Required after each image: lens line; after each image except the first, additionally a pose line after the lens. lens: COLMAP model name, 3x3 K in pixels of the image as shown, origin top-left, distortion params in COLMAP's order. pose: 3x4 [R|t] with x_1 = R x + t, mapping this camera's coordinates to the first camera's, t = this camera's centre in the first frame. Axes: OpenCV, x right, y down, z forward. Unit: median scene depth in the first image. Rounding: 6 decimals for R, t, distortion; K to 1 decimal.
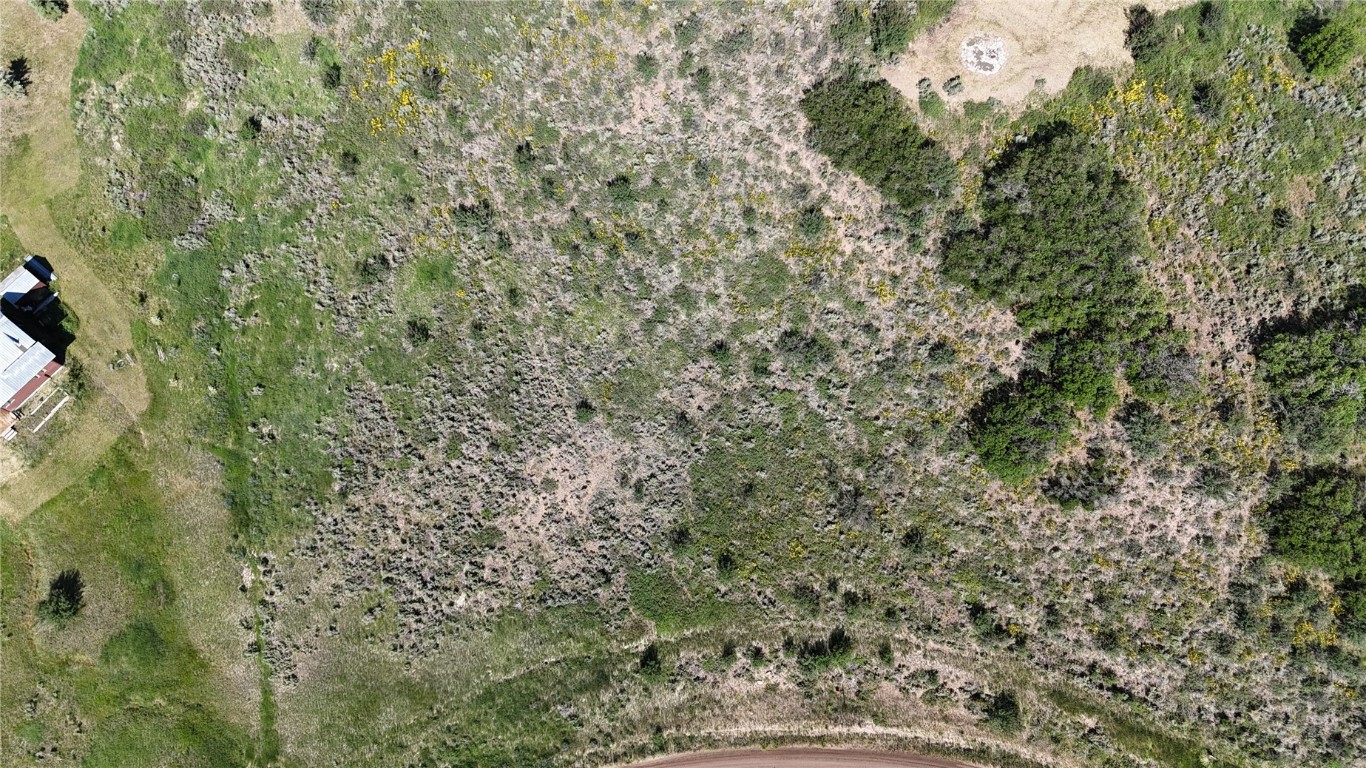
lens RADIAL K [[999.6, 0, 691.3], [0, 999.6, 389.8], [0, 0, 1]] dist [0.083693, -0.081242]
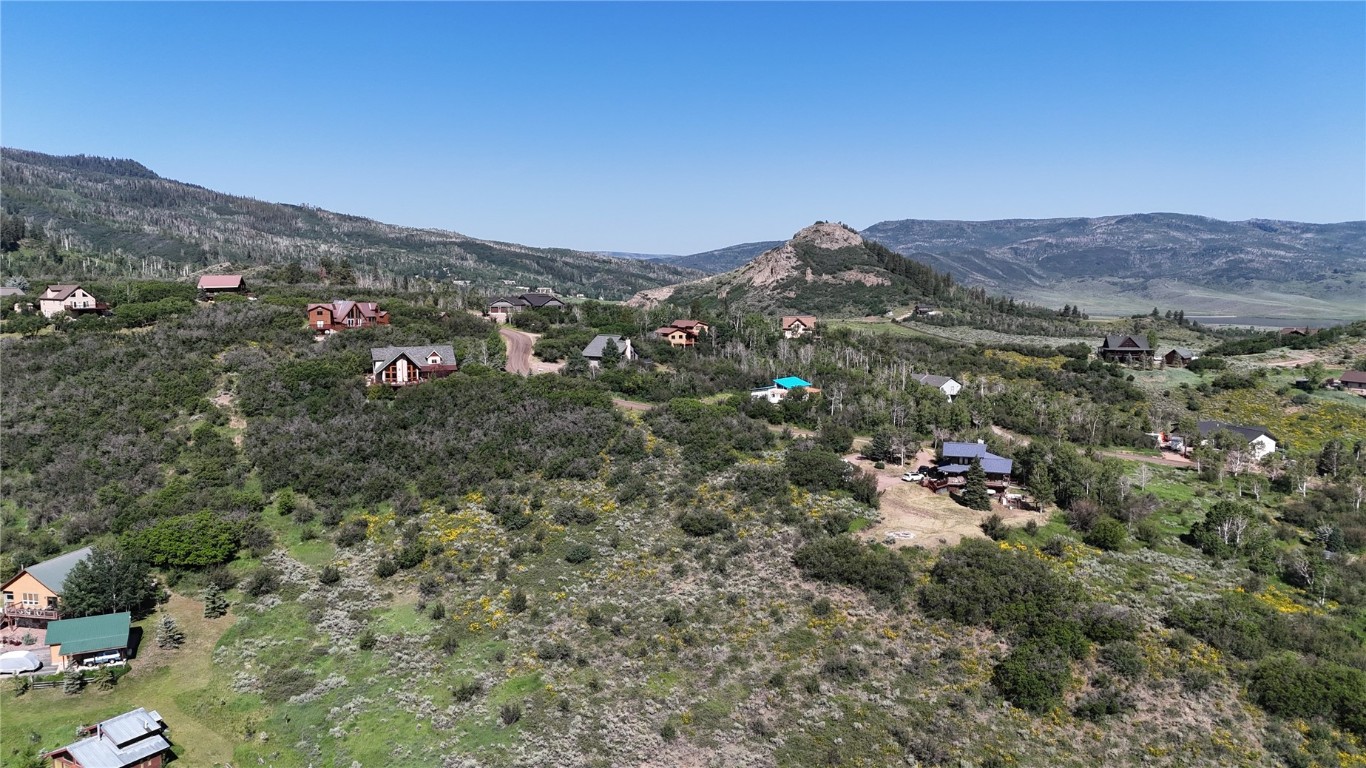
lens RADIAL K [[999.6, 0, 691.3], [0, 999.6, 389.8], [0, 0, 1]] dist [0.083693, -0.081242]
pose [[0.987546, -0.002909, 0.157302, -0.261225], [0.144843, 0.407160, -0.901799, 0.896996], [-0.061423, 0.913352, 0.402511, 0.201577]]
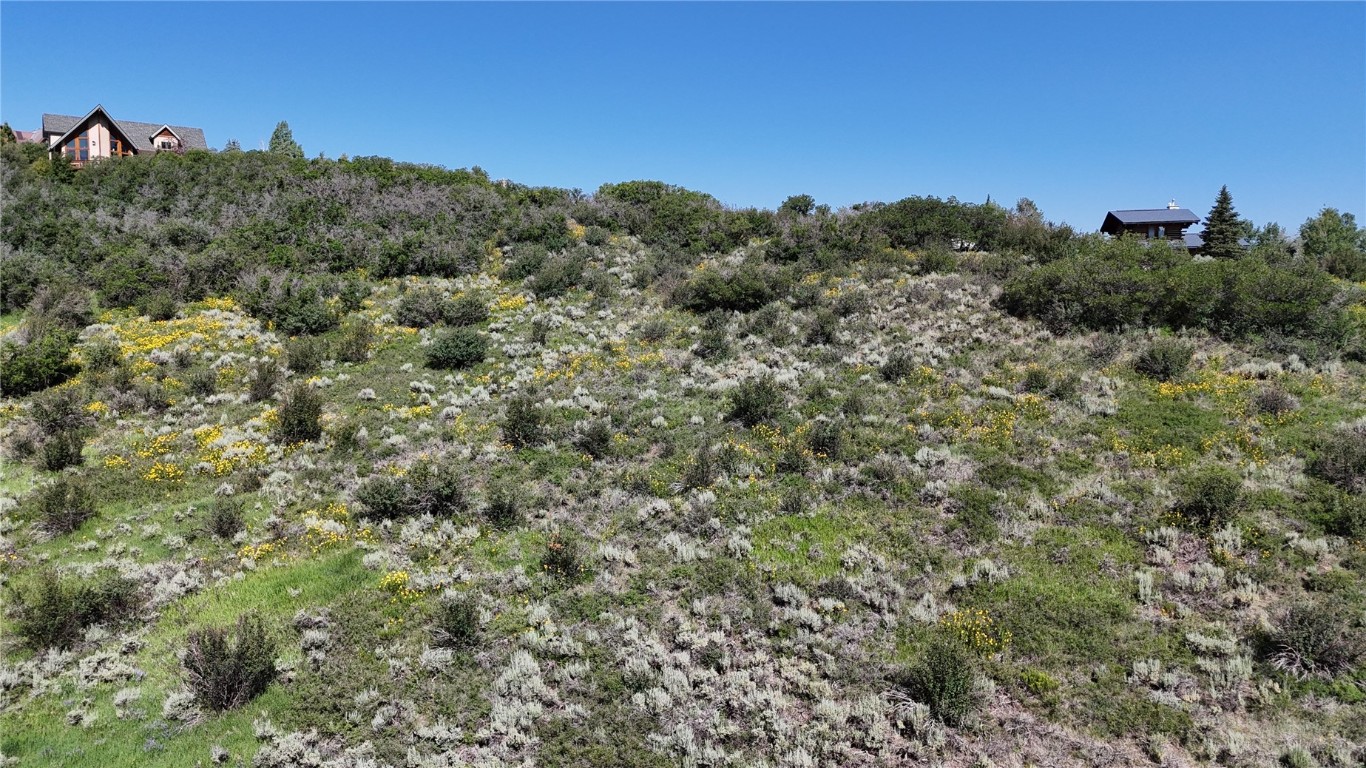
lens RADIAL K [[1011.3, 0, 703.0], [0, 1011.3, 412.9], [0, 0, 1]] dist [0.049635, -0.078088]
pose [[0.947363, -0.014299, 0.319842, -0.249869], [0.301221, 0.378319, -0.875295, 0.208234], [-0.108487, 0.925565, 0.362713, 0.861854]]
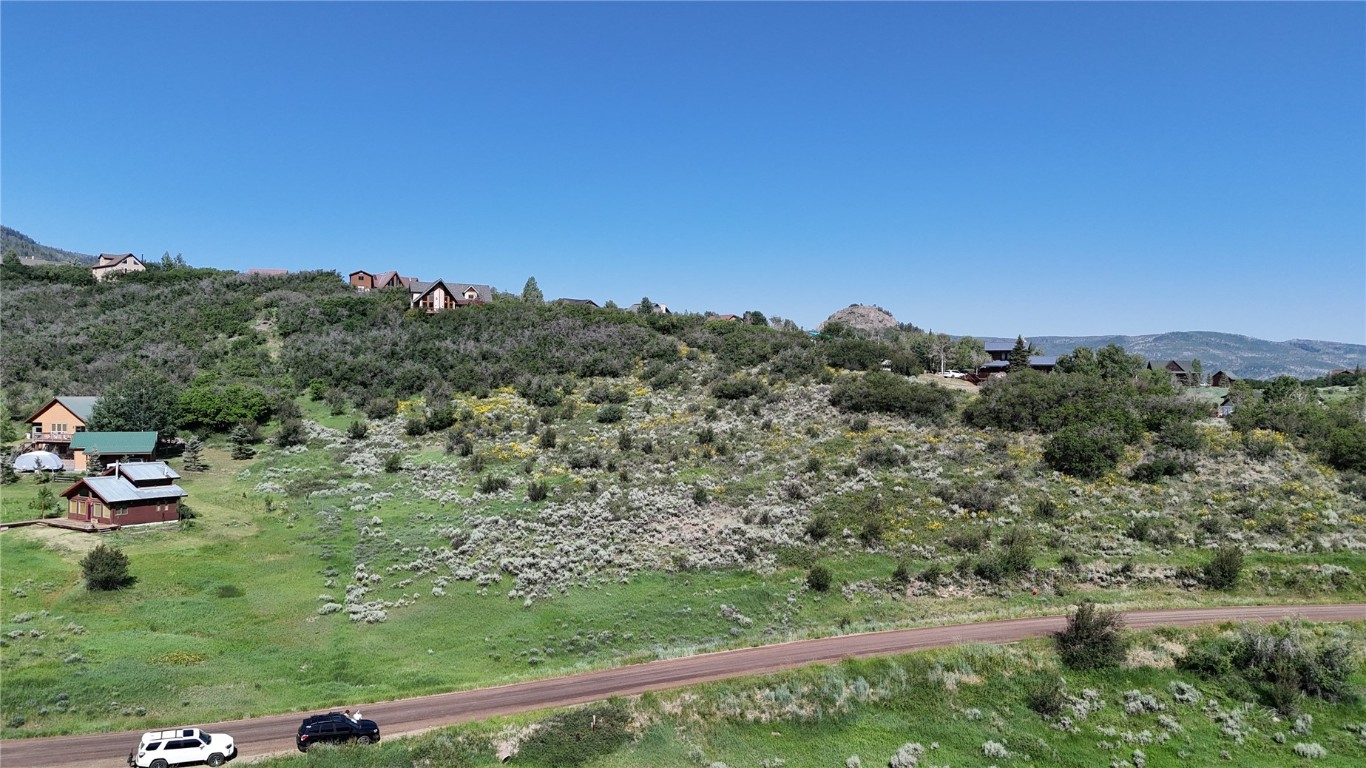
lens RADIAL K [[999.6, 0, 691.3], [0, 999.6, 389.8], [0, 0, 1]] dist [0.083693, -0.081242]
pose [[0.992179, 0.026033, 0.122079, -0.253747], [0.108453, 0.304407, -0.946348, 1.015365], [-0.061798, 0.952186, 0.299203, 0.579159]]
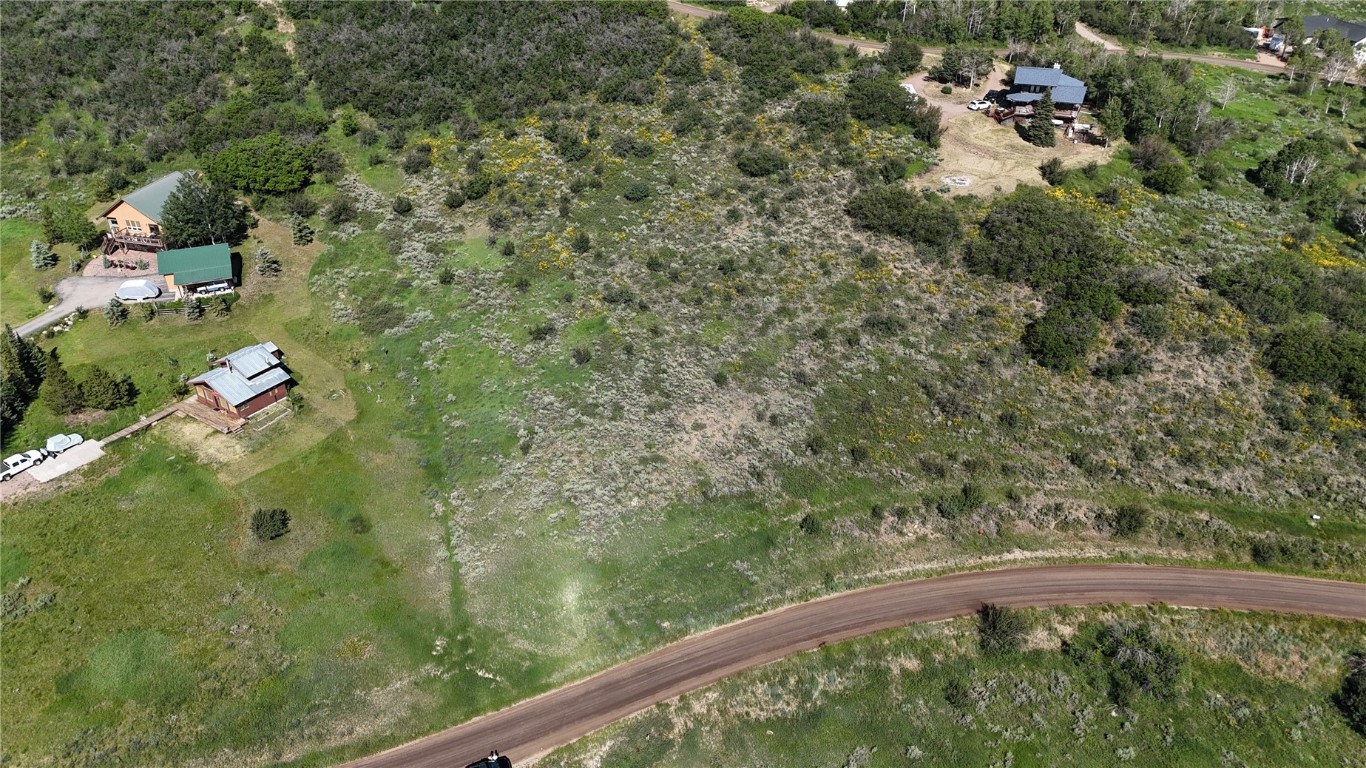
lens RADIAL K [[999.6, 0, 691.3], [0, 999.6, 389.8], [0, 0, 1]] dist [0.083693, -0.081242]
pose [[0.994881, -0.042418, 0.091721, -0.264089], [0.092116, 0.753879, -0.650524, 0.858765], [-0.041552, 0.655643, 0.753927, 0.065943]]
